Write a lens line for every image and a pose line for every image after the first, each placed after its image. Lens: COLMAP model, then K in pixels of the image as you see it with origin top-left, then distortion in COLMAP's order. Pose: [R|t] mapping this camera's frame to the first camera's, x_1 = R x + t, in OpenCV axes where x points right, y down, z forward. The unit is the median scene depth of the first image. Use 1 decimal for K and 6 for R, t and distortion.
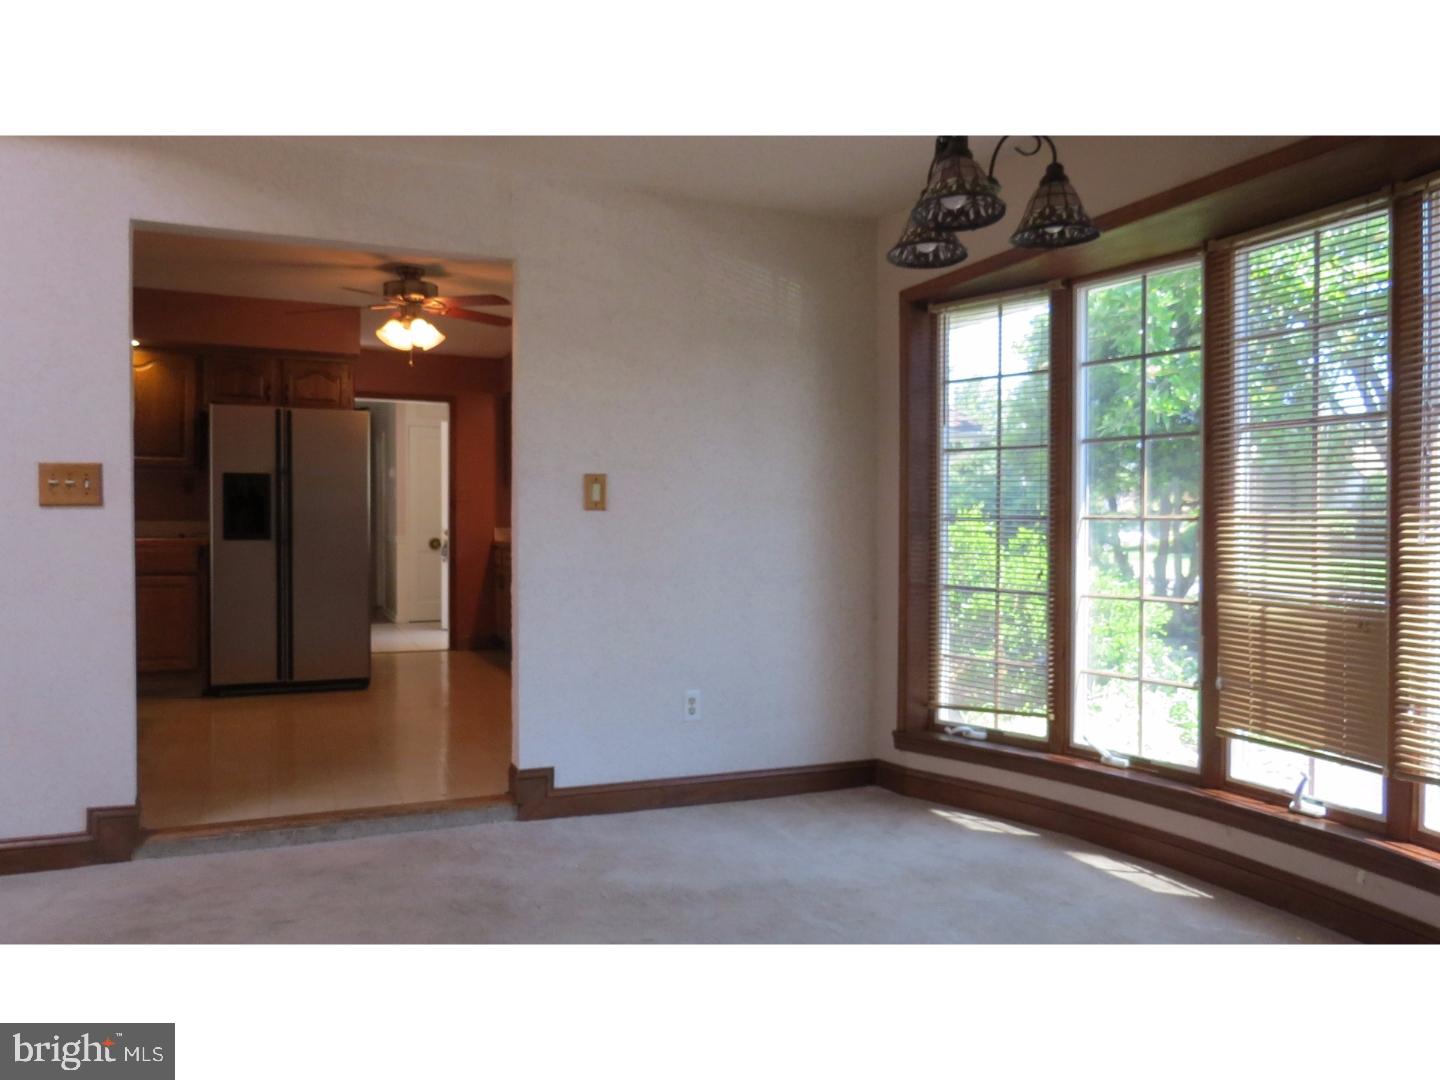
lens RADIAL K [[1023.2, 0, 720.8], [0, 1023.2, 539.4], [0, 0, 1]] dist [-0.023585, 0.001657]
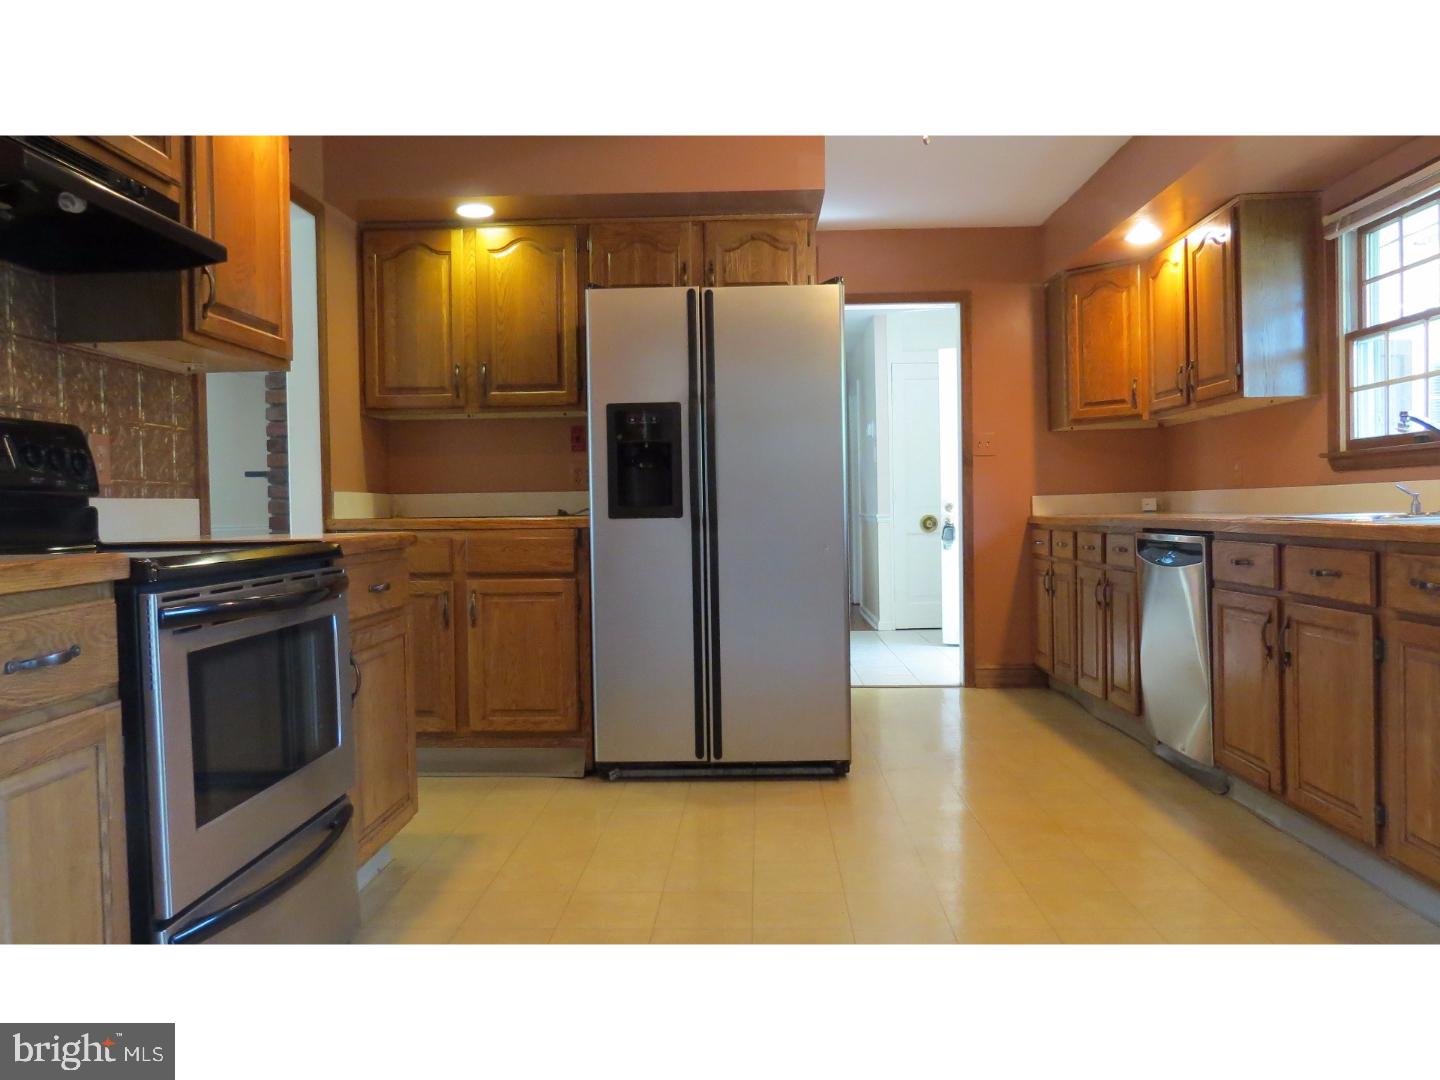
lens RADIAL K [[1023.2, 0, 721.1], [0, 1023.2, 534.9], [0, 0, 1]] dist [-0.023585, 0.001657]
pose [[0.901013, -0.007739, -0.433723, -0.169758], [0.013849, 0.999844, 0.010931, 0.004424], [0.433571, -0.015855, 0.900980, 0.484802]]
